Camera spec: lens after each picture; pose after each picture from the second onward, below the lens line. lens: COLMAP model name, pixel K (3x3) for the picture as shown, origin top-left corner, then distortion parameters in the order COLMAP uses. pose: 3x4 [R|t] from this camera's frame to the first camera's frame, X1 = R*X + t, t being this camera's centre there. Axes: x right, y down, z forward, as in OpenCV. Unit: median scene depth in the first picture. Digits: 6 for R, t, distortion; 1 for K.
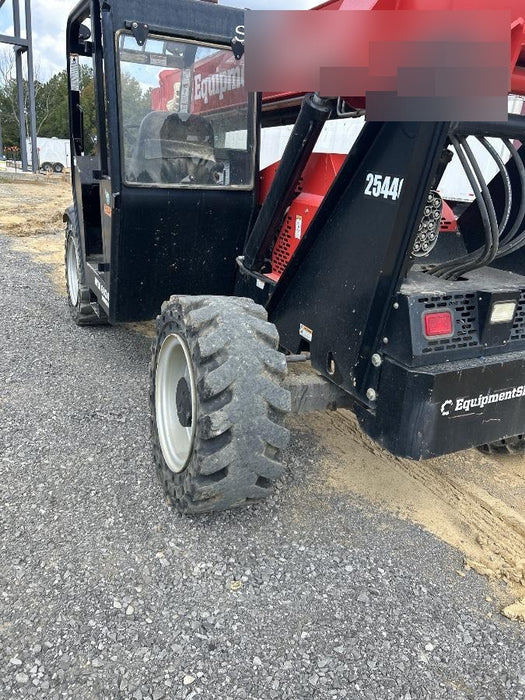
lens RADIAL K [[536.1, 0, 262.0], [0, 536.1, 352.2], [0, 0, 1]] dist [0.005533, -0.011872]
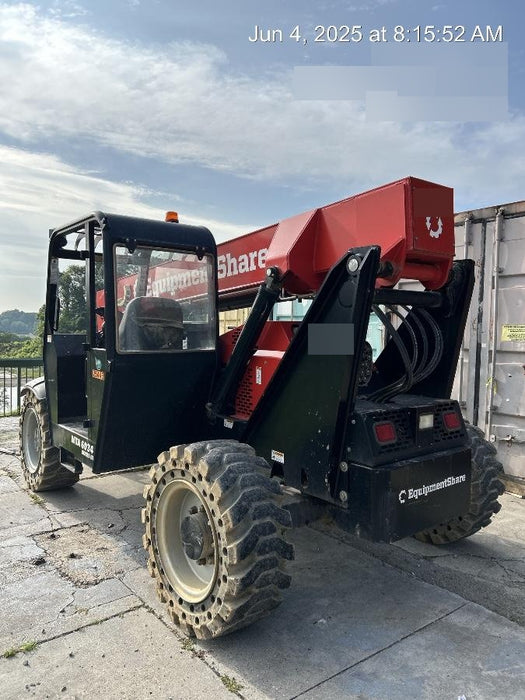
lens RADIAL K [[519.2, 0, 265.4], [0, 519.2, 346.7], [0, 0, 1]] dist [0.051688, -0.000986]
pose [[0.980373, -0.066807, 0.185487, -0.195215], [0.118793, 0.951039, -0.285331, 0.078174], [-0.157343, 0.301765, 0.940309, -0.259970]]
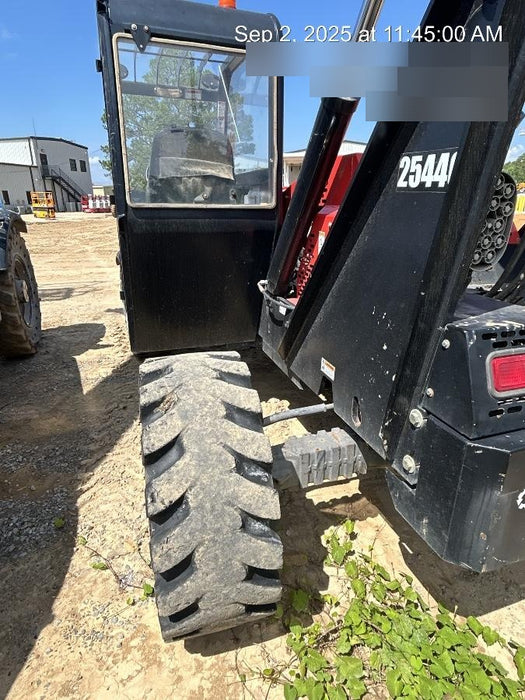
lens RADIAL K [[433.6, 0, 256.4], [0, 433.6, 348.2], [0, 0, 1]] dist [-0.023146, 0.000521]
pose [[0.989611, 0.001641, -0.143764, 0.088412], [-0.006240, 0.999483, -0.031546, -0.060424], [0.143637, 0.032116, 0.989109, 0.412306]]
